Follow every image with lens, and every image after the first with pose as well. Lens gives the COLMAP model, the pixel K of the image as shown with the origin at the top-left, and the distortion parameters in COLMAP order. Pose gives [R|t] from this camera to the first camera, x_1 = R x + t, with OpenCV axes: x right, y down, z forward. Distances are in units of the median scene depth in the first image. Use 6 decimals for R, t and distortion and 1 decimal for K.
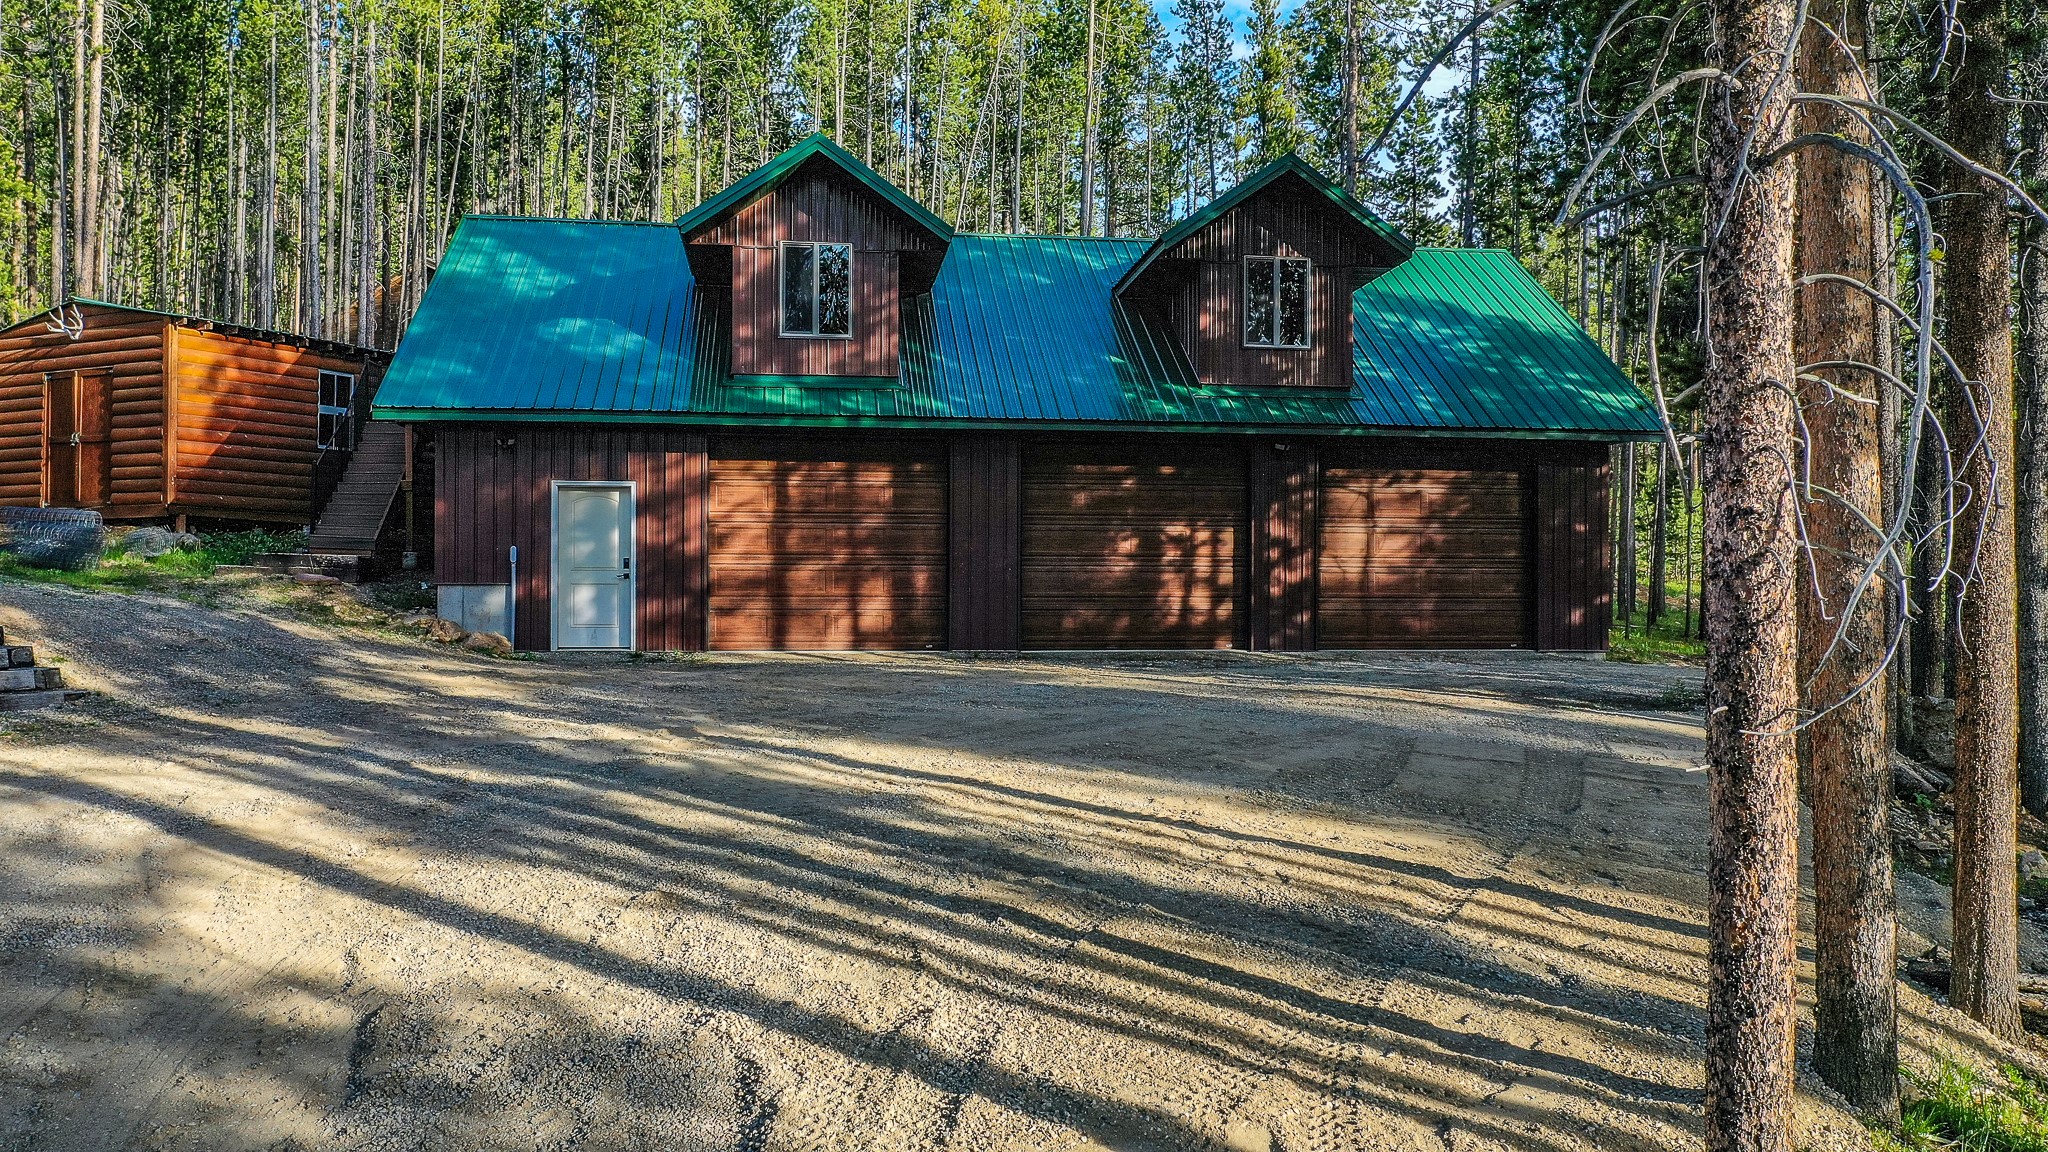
lens RADIAL K [[1647.4, 0, 1020.6], [0, 1647.4, 580.3], [0, 0, 1]] dist [0.000351, -0.002820]
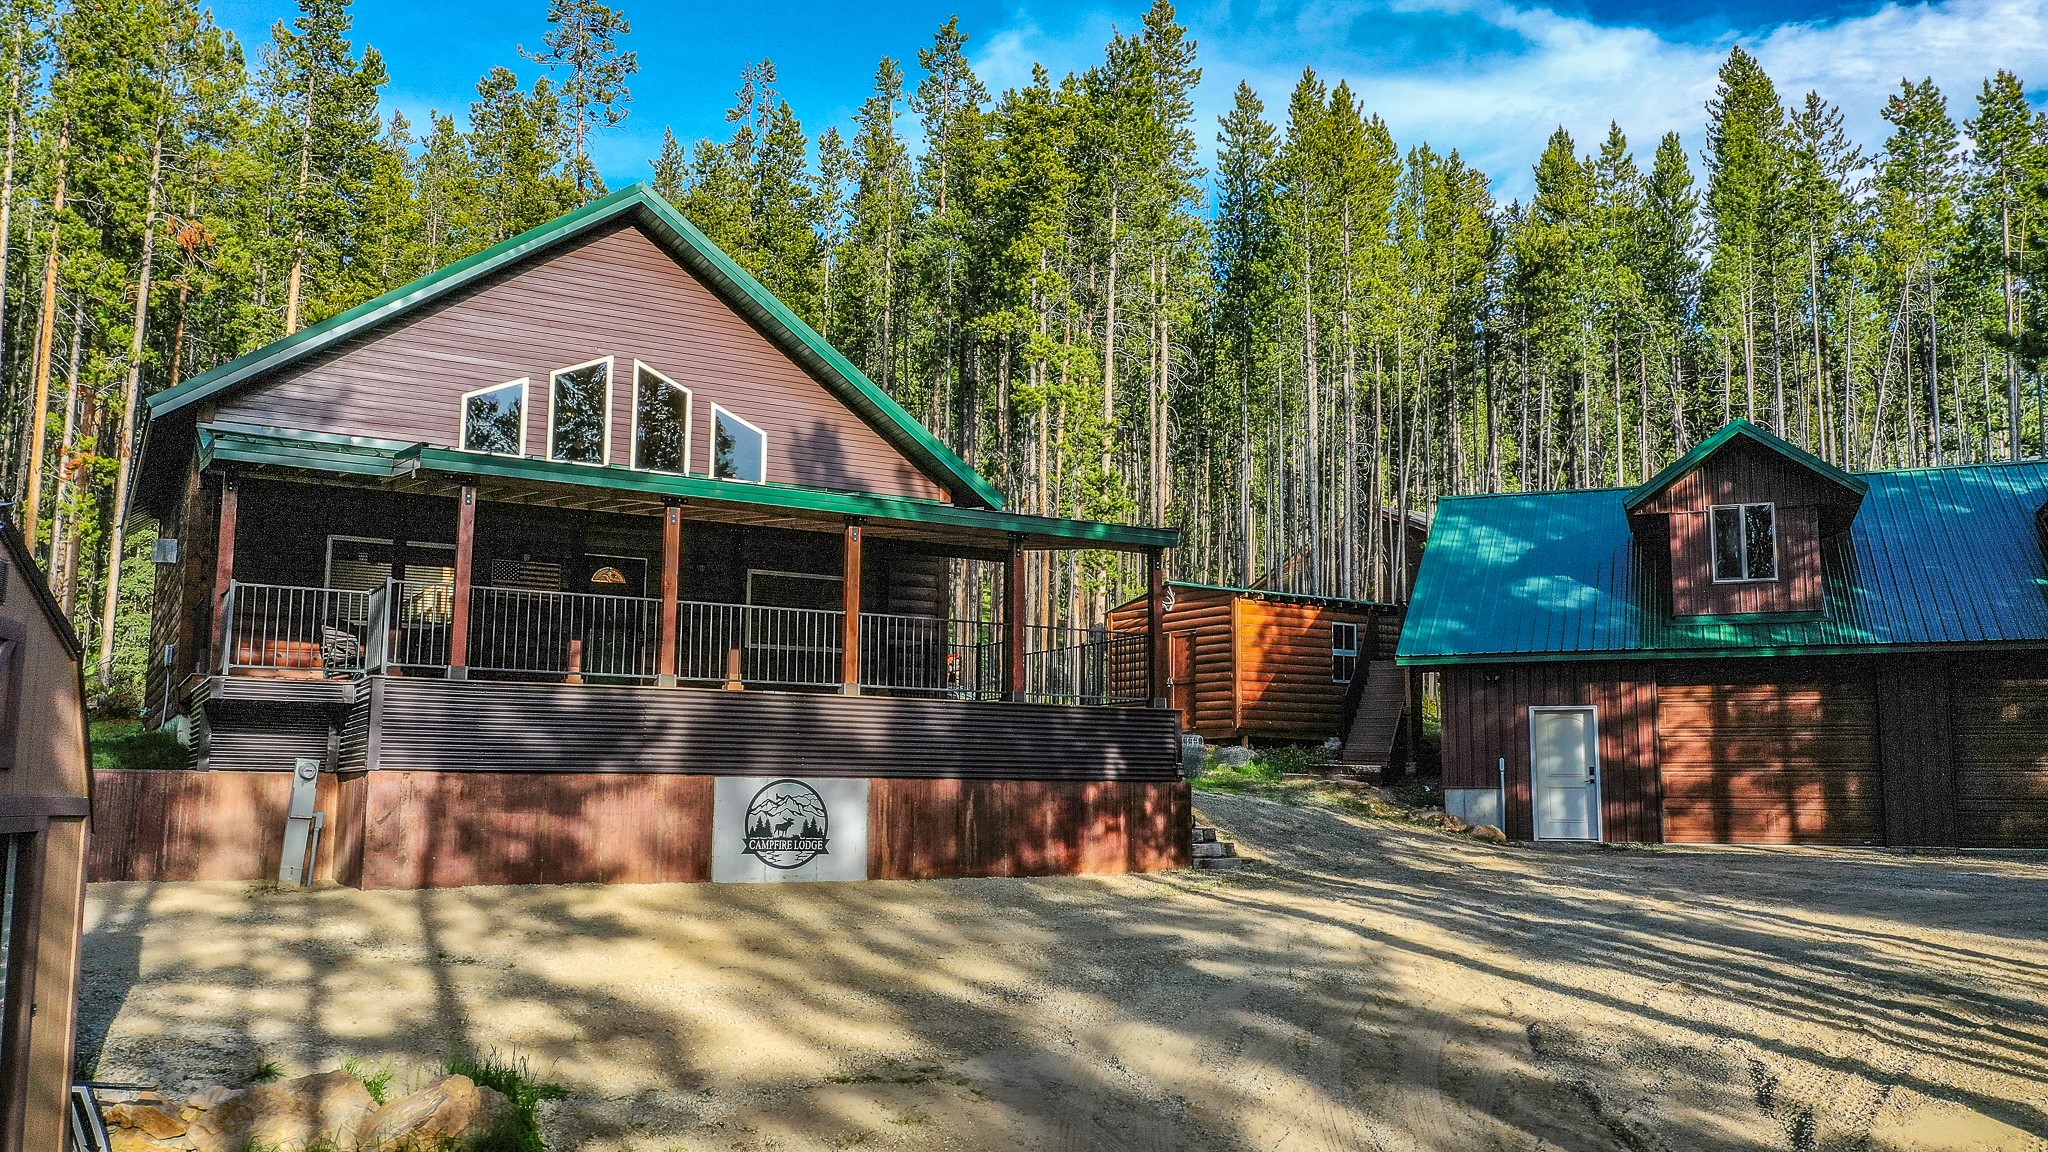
lens RADIAL K [[1616.1, 0, 1026.5], [0, 1616.1, 580.4], [0, 0, 1]] dist [-0.004791, 0.000842]
pose [[0.860433, -0.062780, -0.505682, 0.019882], [-0.000211, 0.992338, -0.123557, -0.002559], [0.509564, 0.106419, 0.853826, -0.265777]]
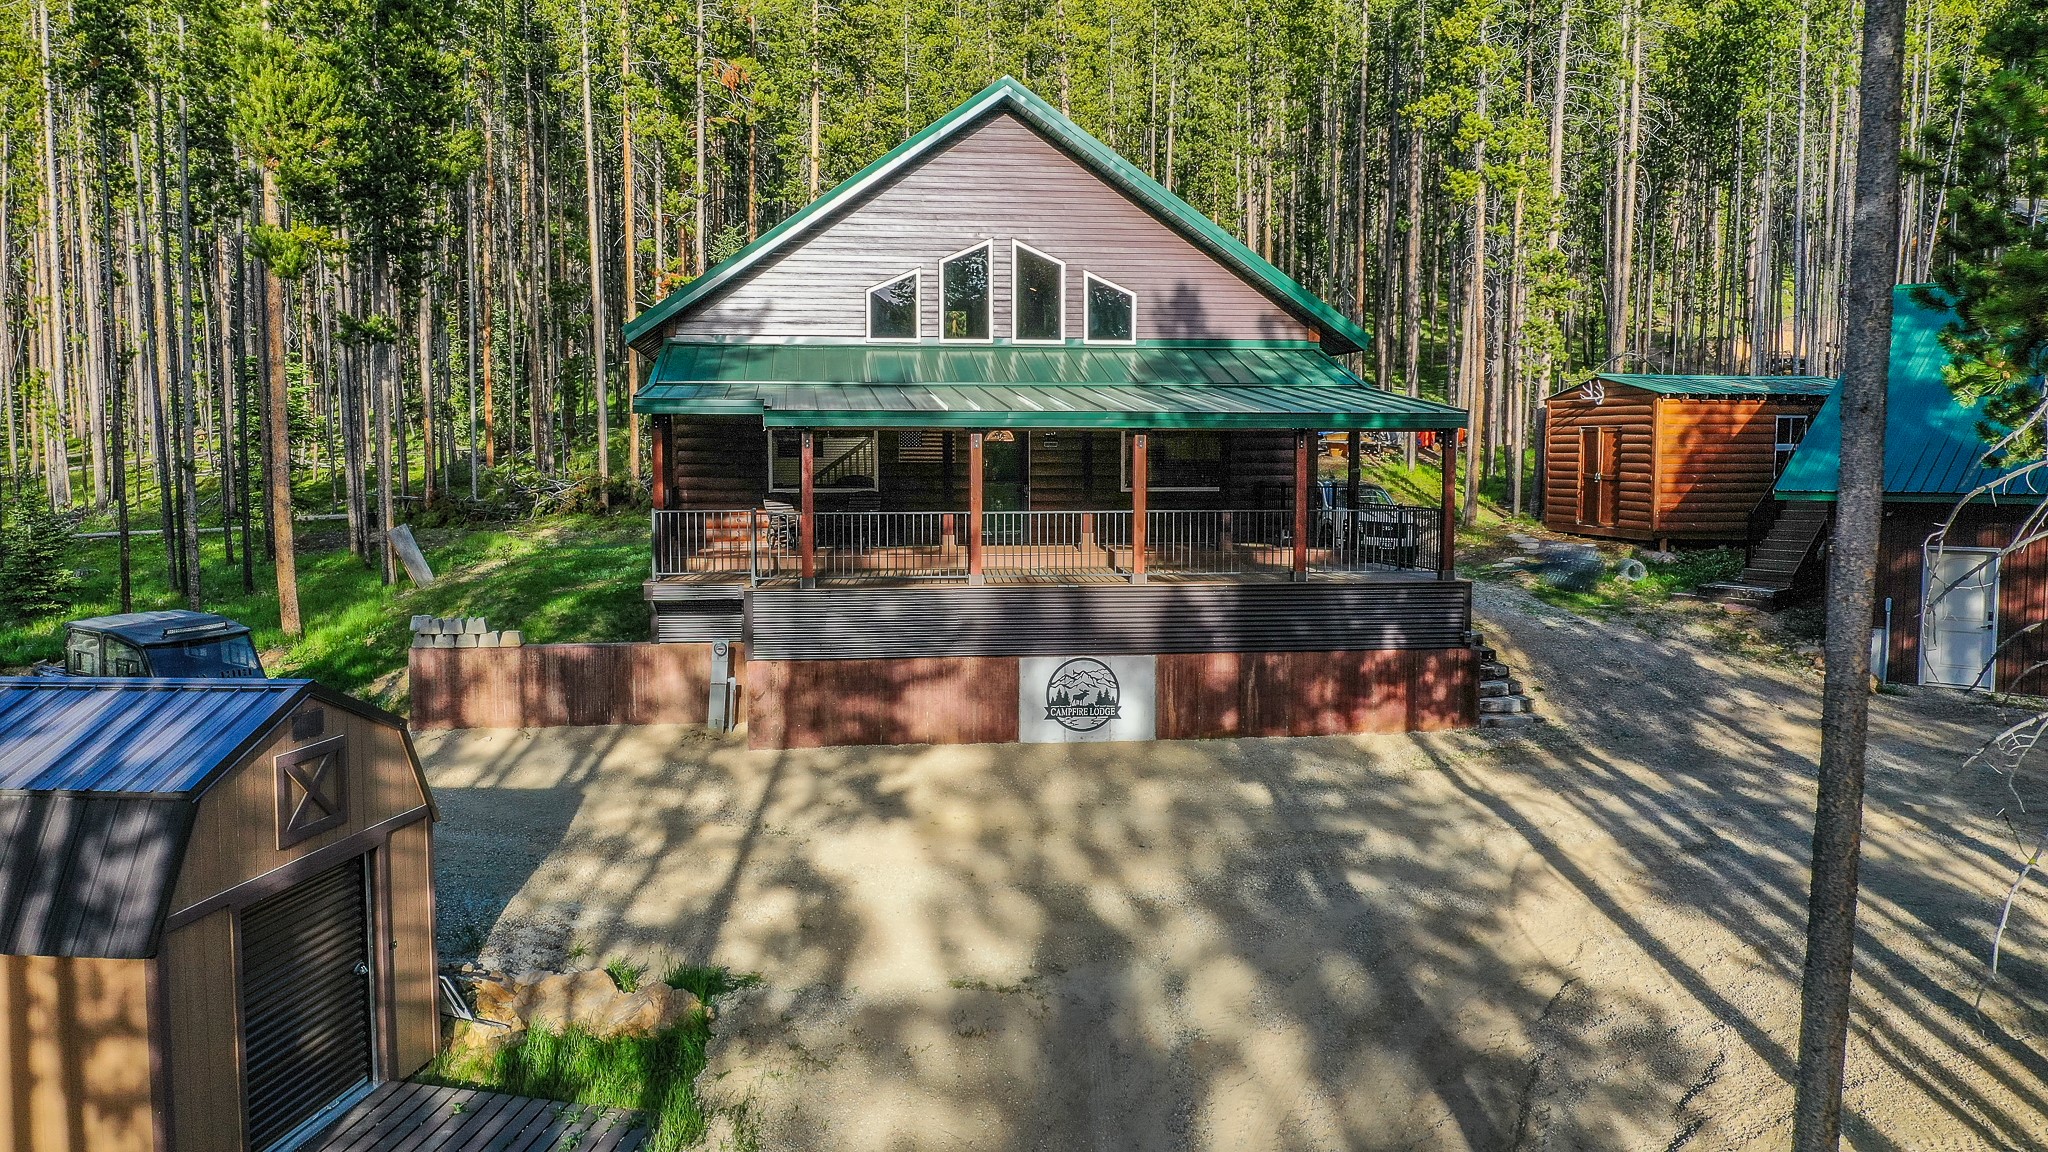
lens RADIAL K [[1610.0, 0, 1024.0], [0, 1610.0, 576.0], [0, 0, 1]] dist [-0.021668, -0.000639]
pose [[0.604677, 0.058670, -0.794307, 0.234536], [0.009125, 0.996707, 0.080567, -0.129759], [0.796418, -0.055965, 0.602151, -0.222296]]
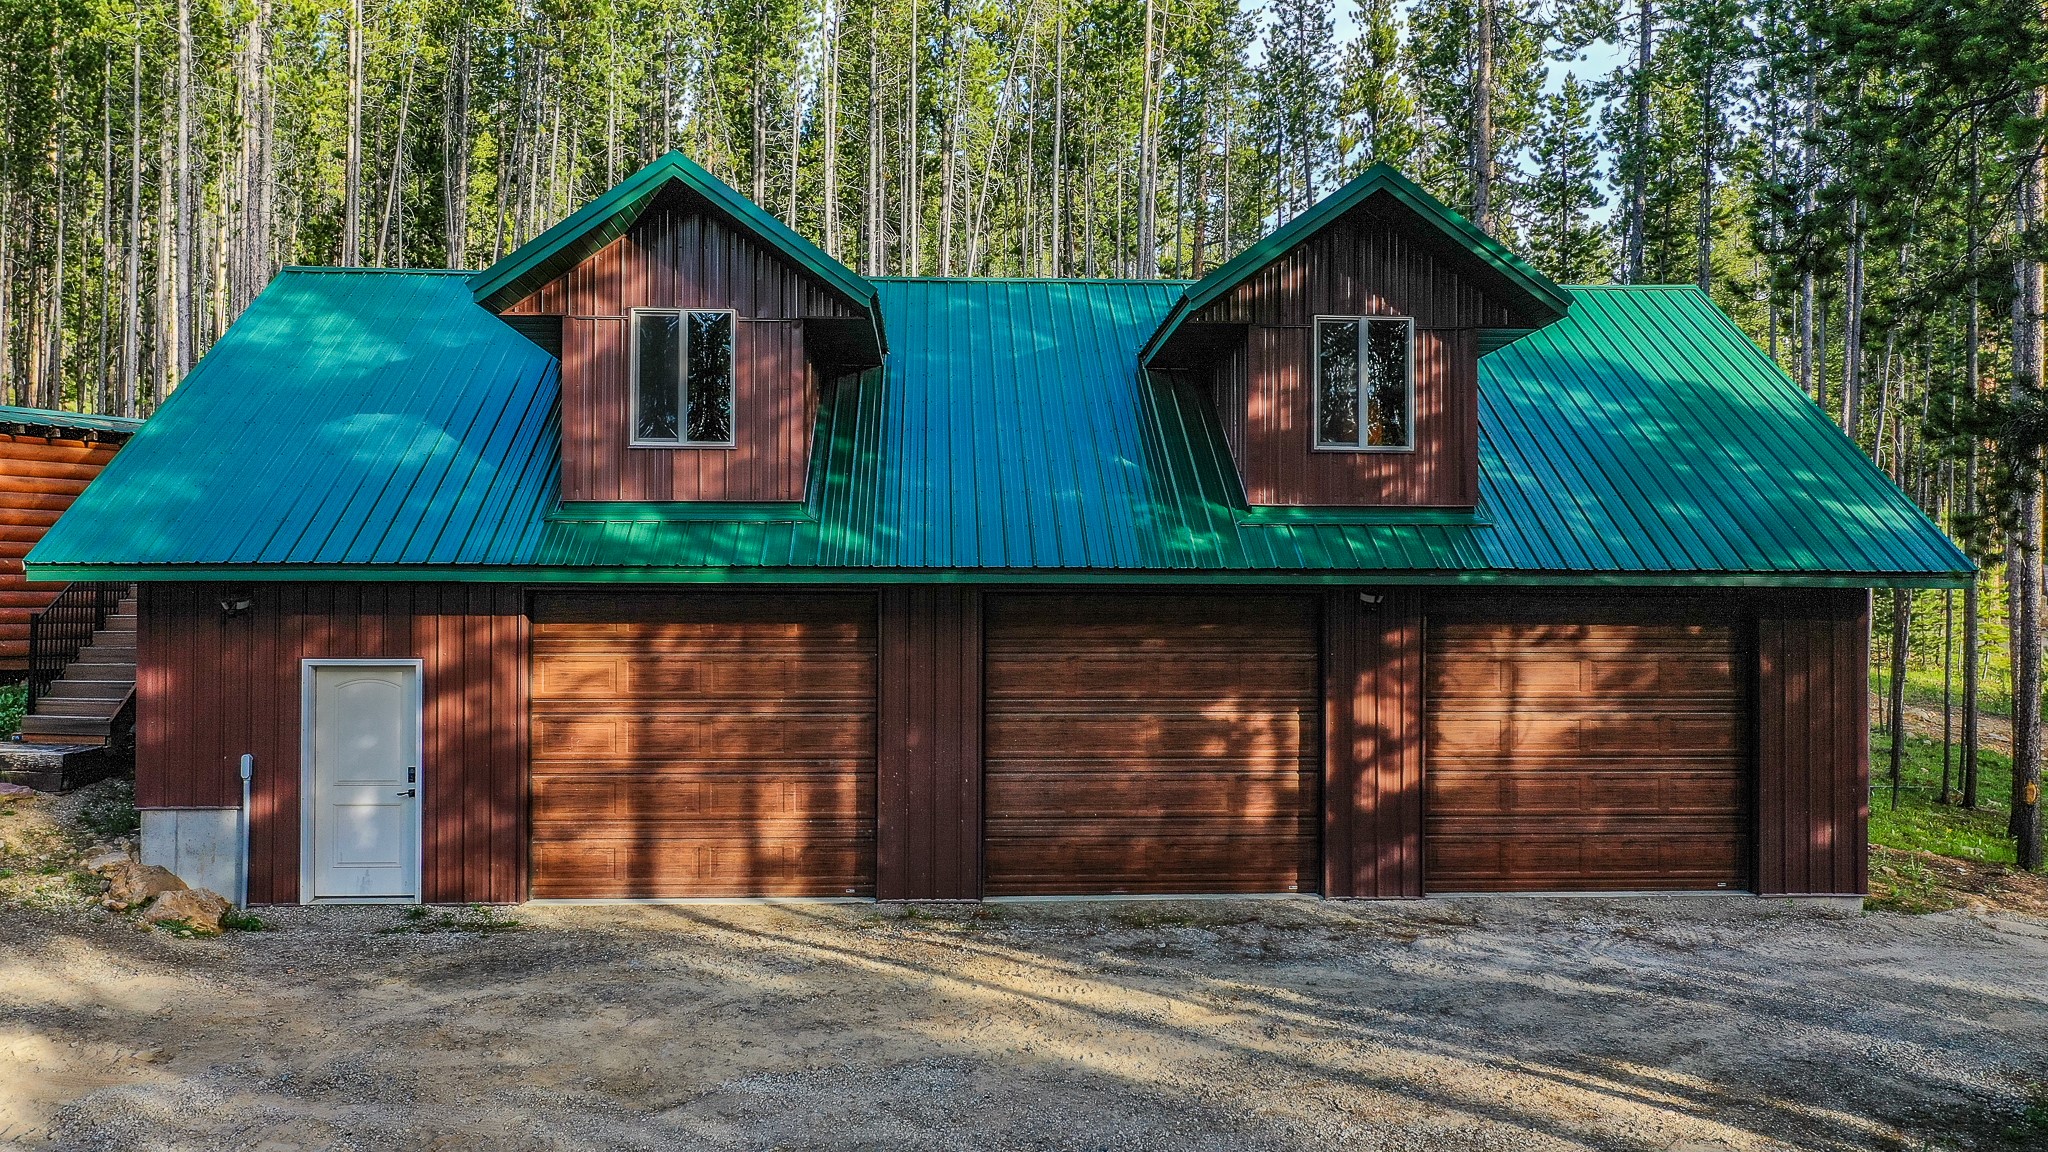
lens RADIAL K [[1618.9, 0, 1027.7], [0, 1618.9, 577.0], [0, 0, 1]] dist [-0.004704, 0.003612]
pose [[0.996618, -0.000893, -0.082168, 0.070838], [0.000873, 1.000000, -0.000279, -0.086478], [0.082168, 0.000206, 0.996618, 0.317393]]
